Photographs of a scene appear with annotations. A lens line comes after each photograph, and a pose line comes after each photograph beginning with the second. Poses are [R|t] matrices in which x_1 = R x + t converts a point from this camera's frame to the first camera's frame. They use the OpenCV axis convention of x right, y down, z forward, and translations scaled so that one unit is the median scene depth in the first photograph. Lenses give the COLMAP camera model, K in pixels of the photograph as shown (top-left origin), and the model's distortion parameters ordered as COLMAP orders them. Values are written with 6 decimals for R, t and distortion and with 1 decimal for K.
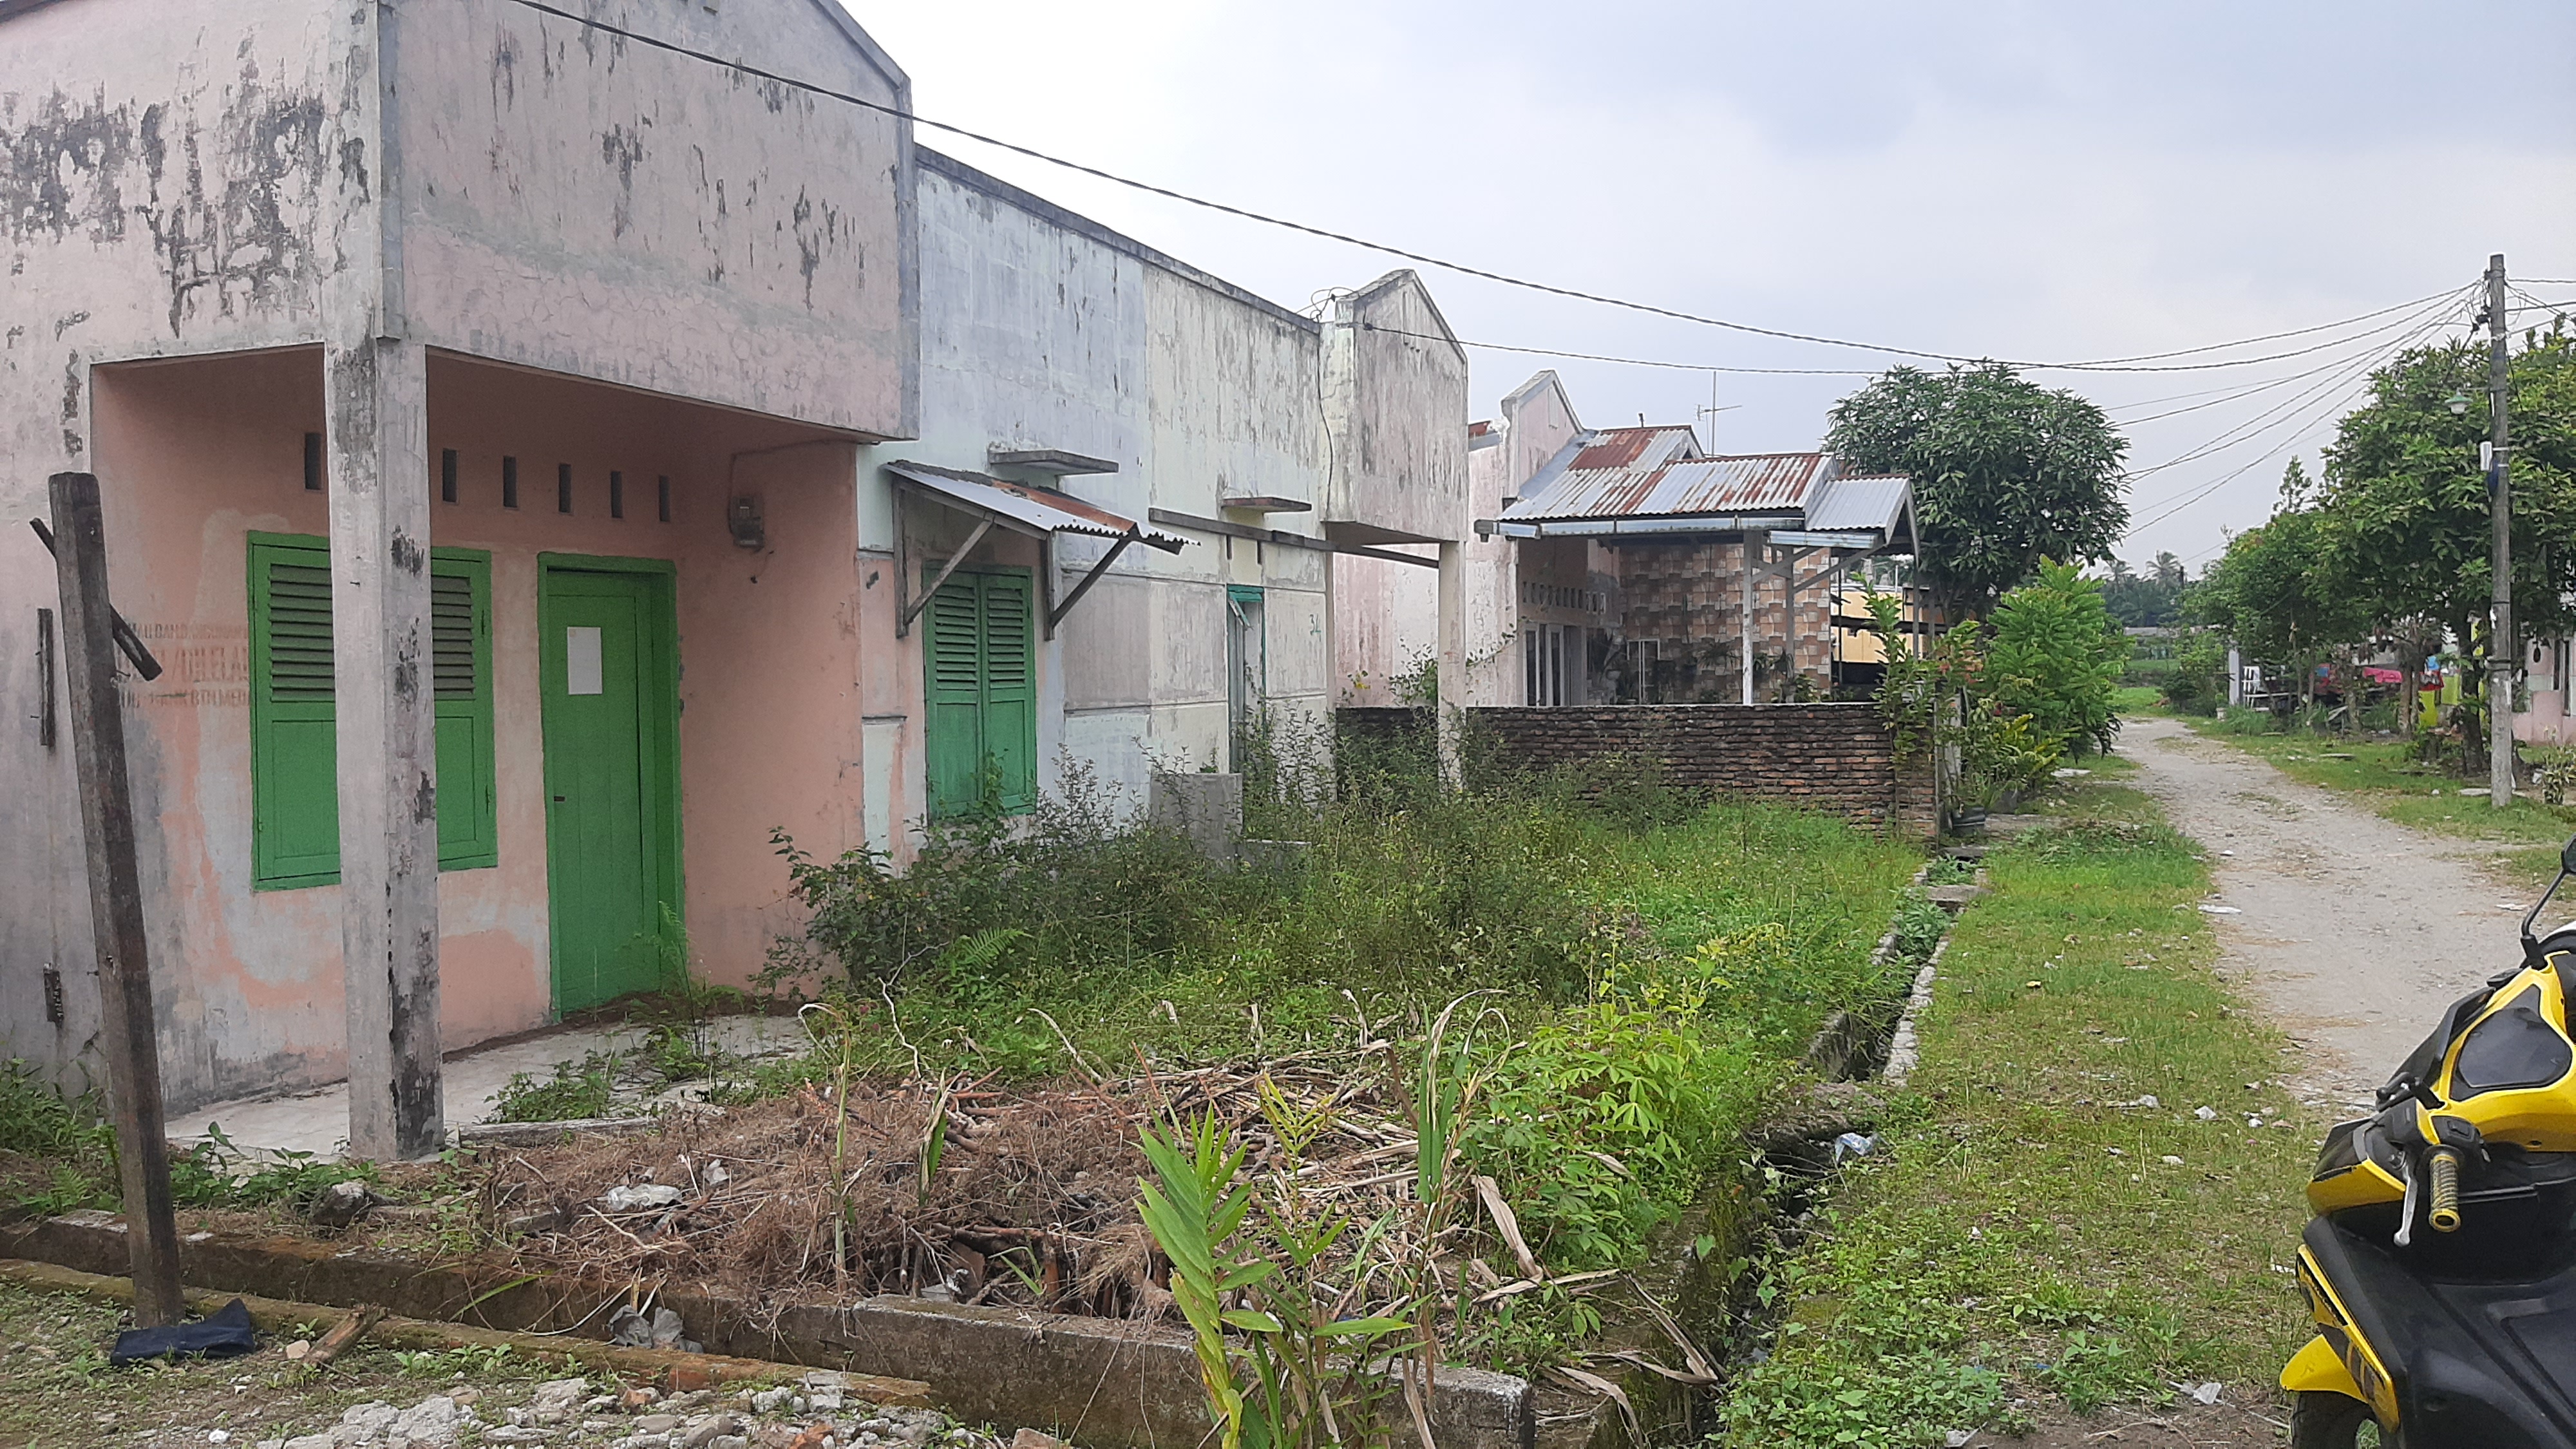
lens RADIAL K [[1971.4, 0, 1292.1], [0, 1971.4, 733.2], [0, 0, 1]] dist [0.127923, -0.246680]
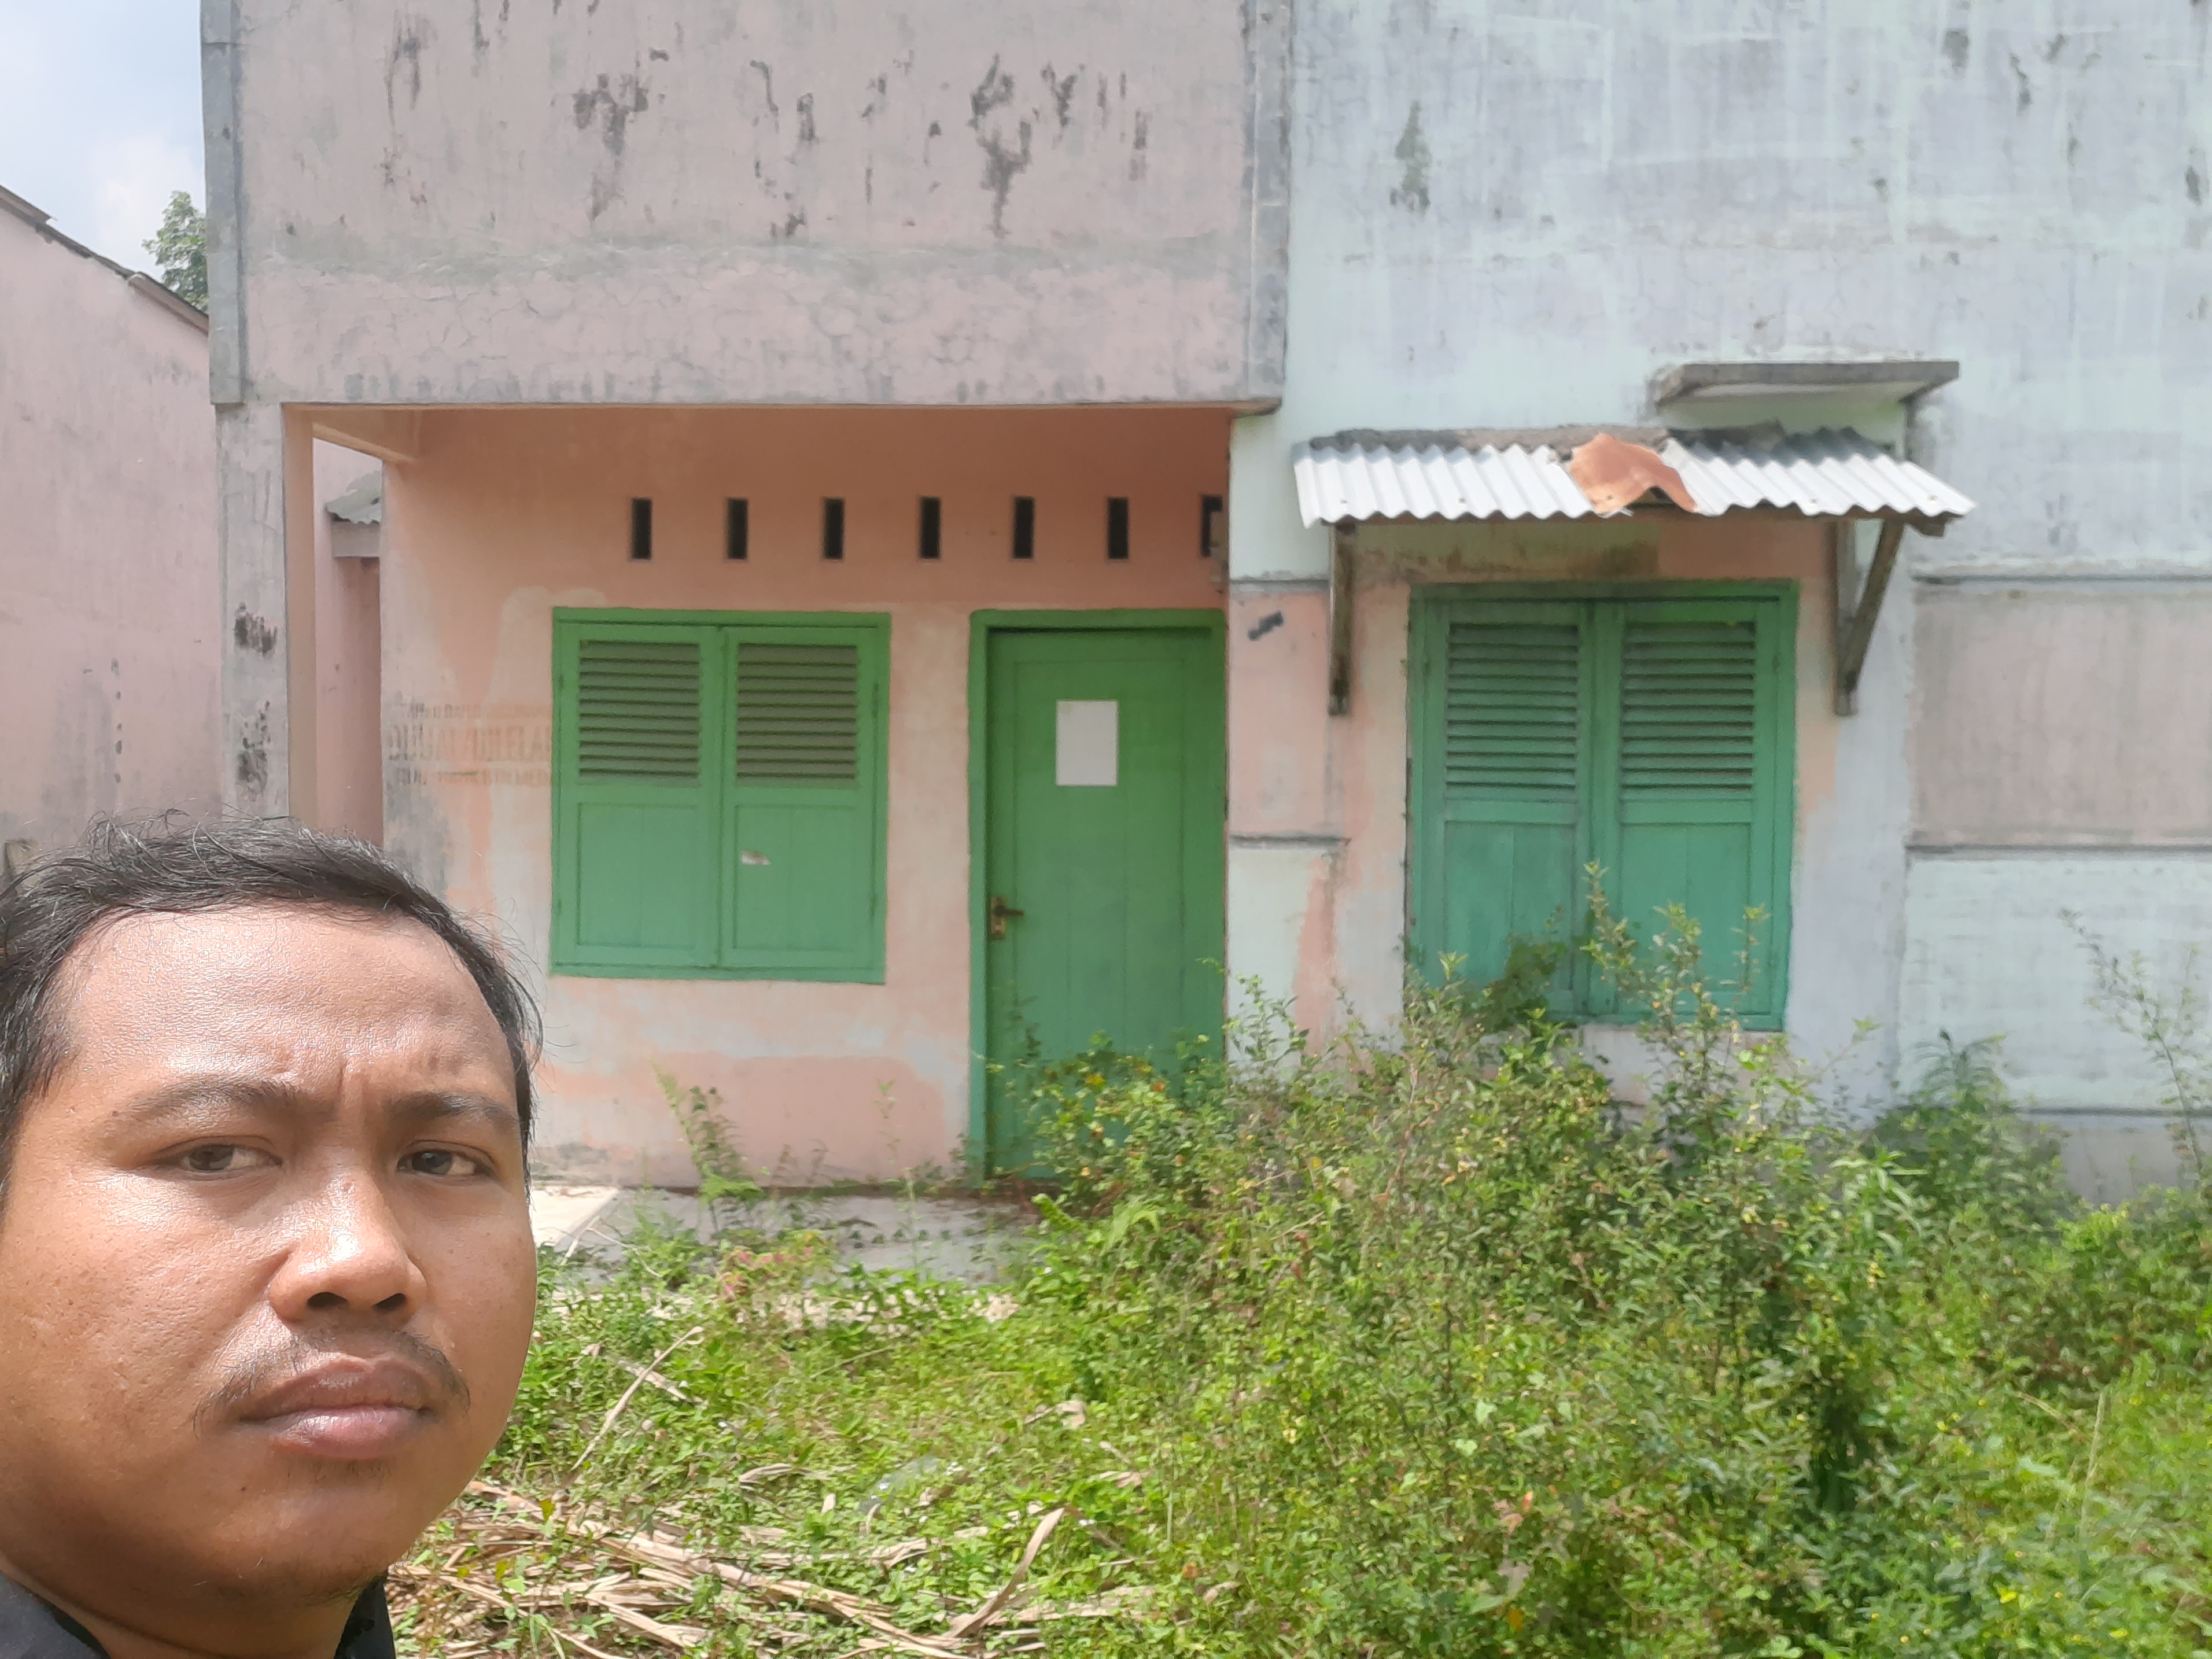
lens RADIAL K [[2017.5, 0, 1012.9], [0, 2017.5, 843.3], [0, 0, 1]] dist [0.046740, -0.060423]
pose [[0.304229, 0.067000, -0.950240, 0.488987], [-0.038356, 0.997576, 0.058058, -0.051385], [0.951826, 0.018785, 0.306061, 0.895407]]
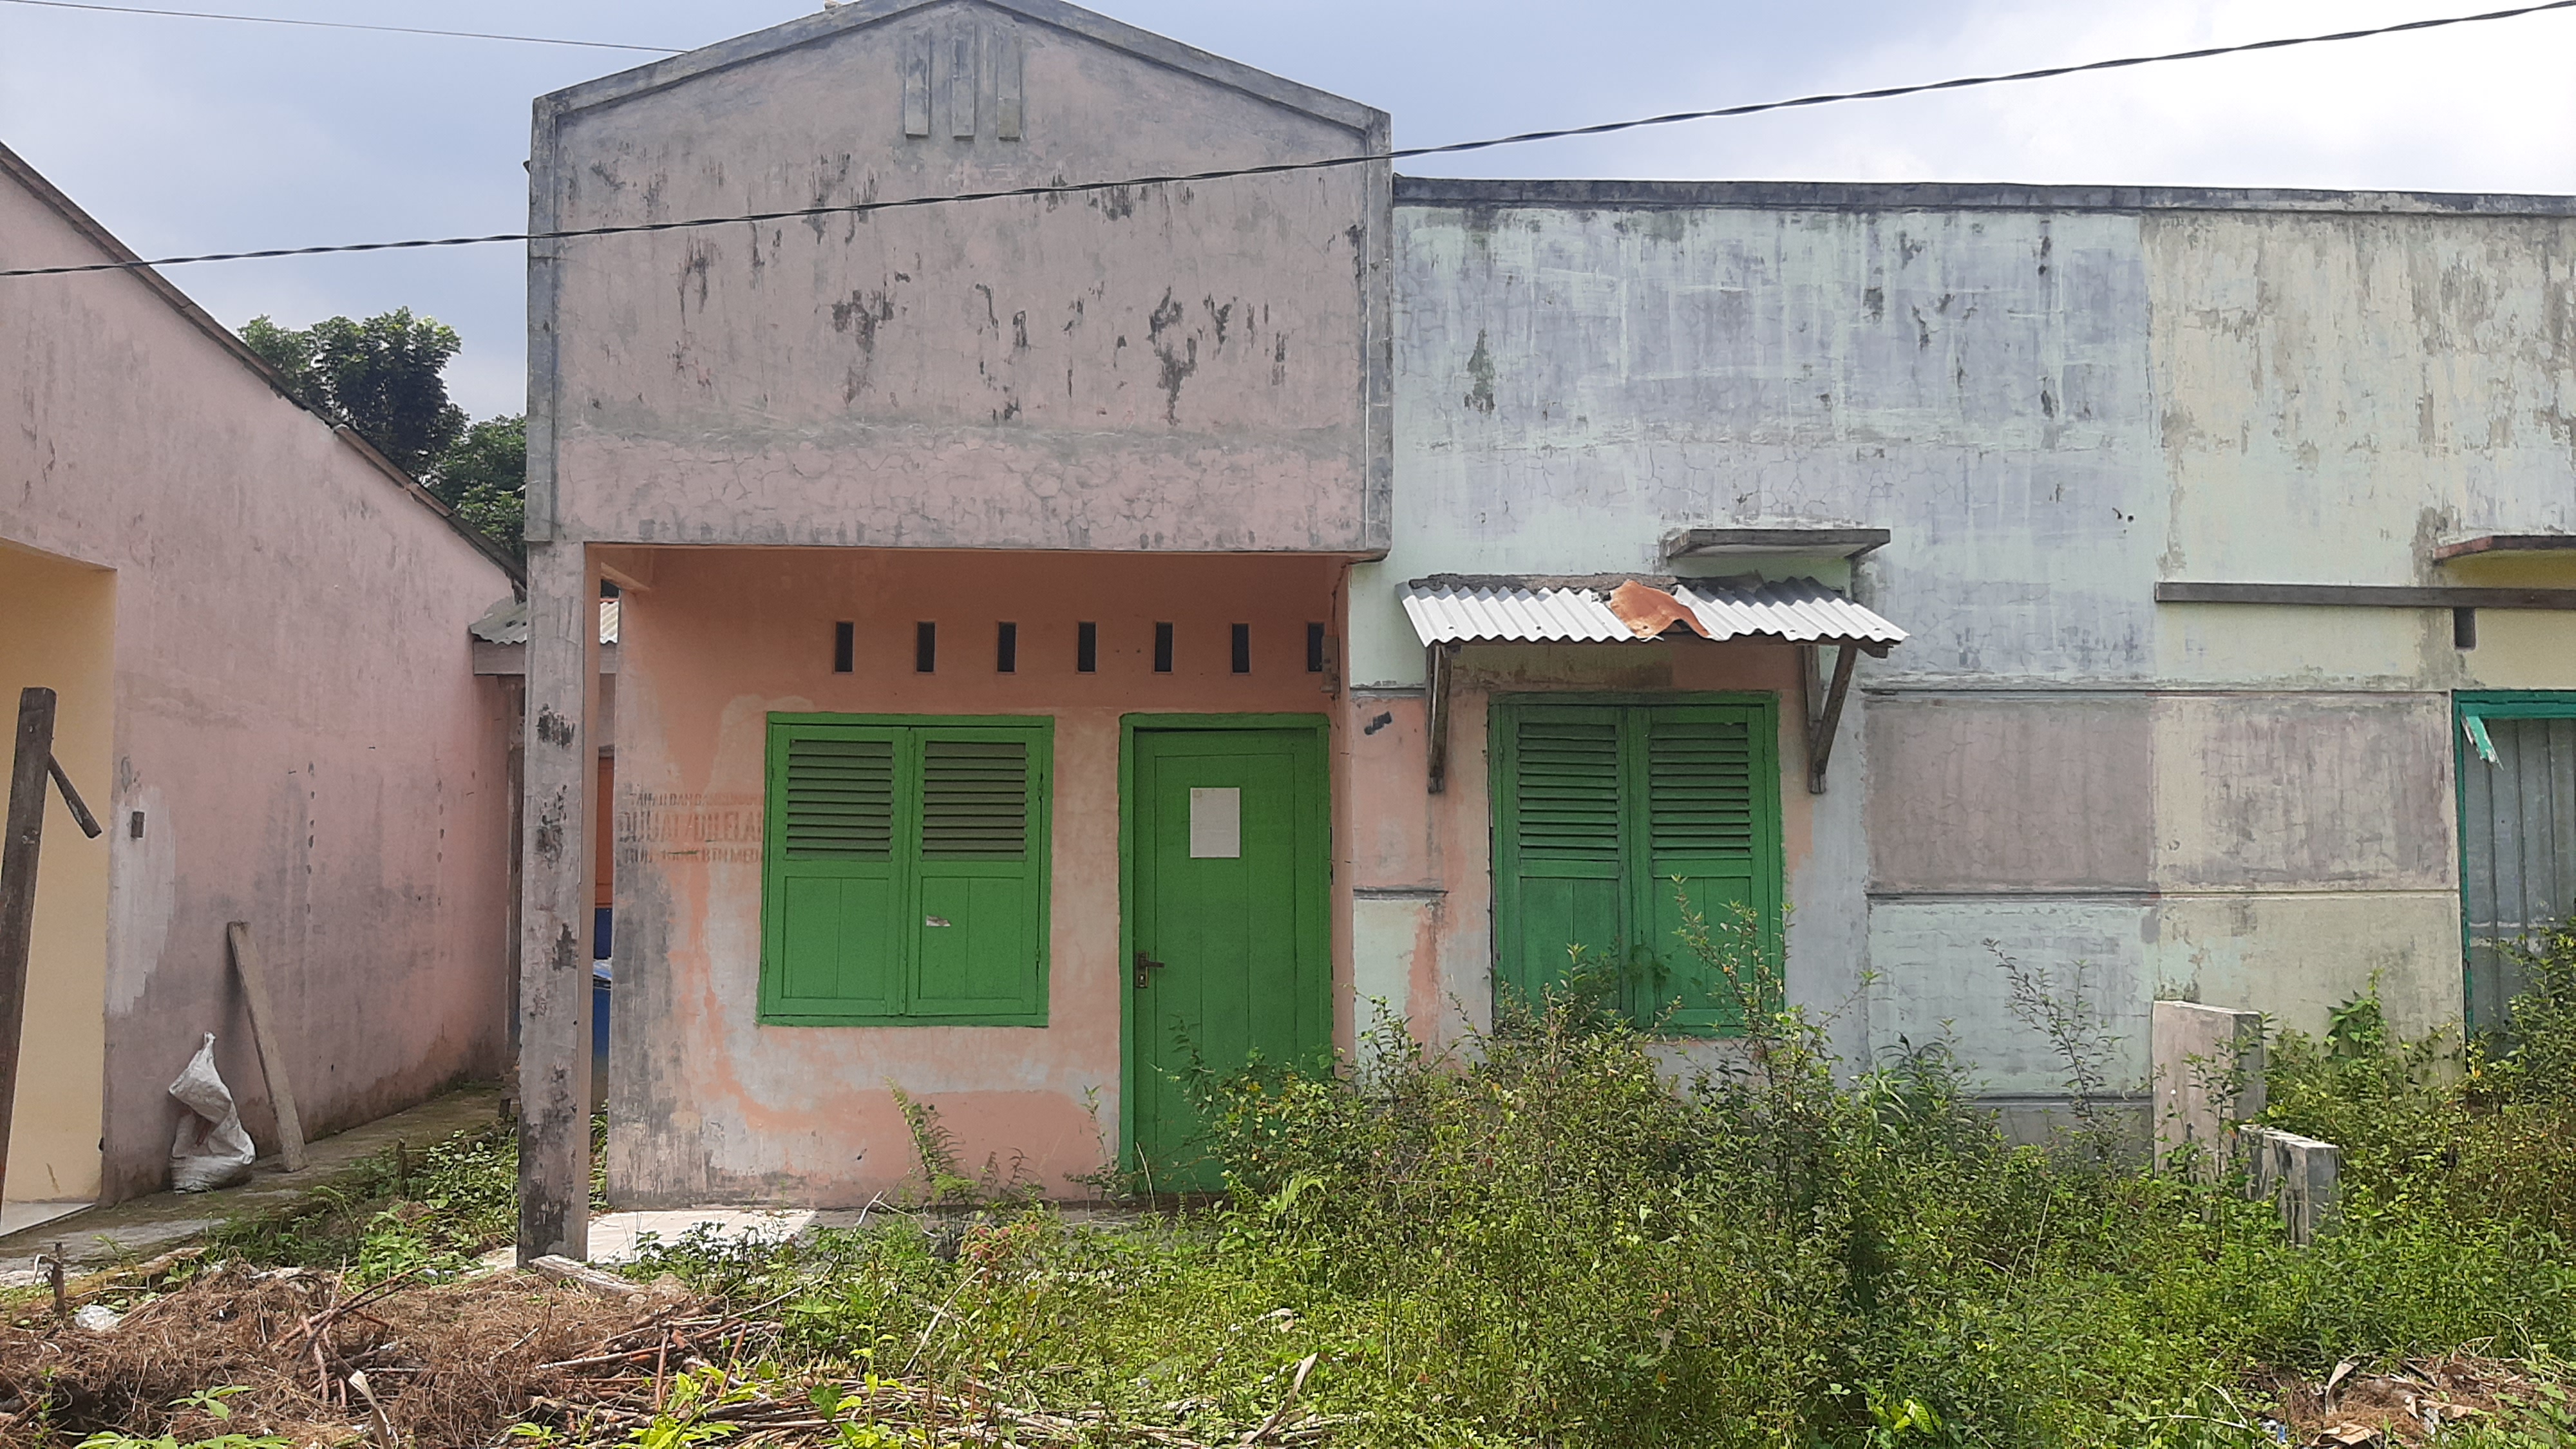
lens RADIAL K [[1957.1, 0, 1240.2], [0, 1957.1, 738.8], [0, 0, 1]] dist [0.206934, -0.629364]
pose [[0.420234, -0.040979, -0.906490, 0.625928], [-0.032720, 0.997646, -0.060268, -0.024845], [0.906825, 0.054987, 0.417904, 0.754488]]
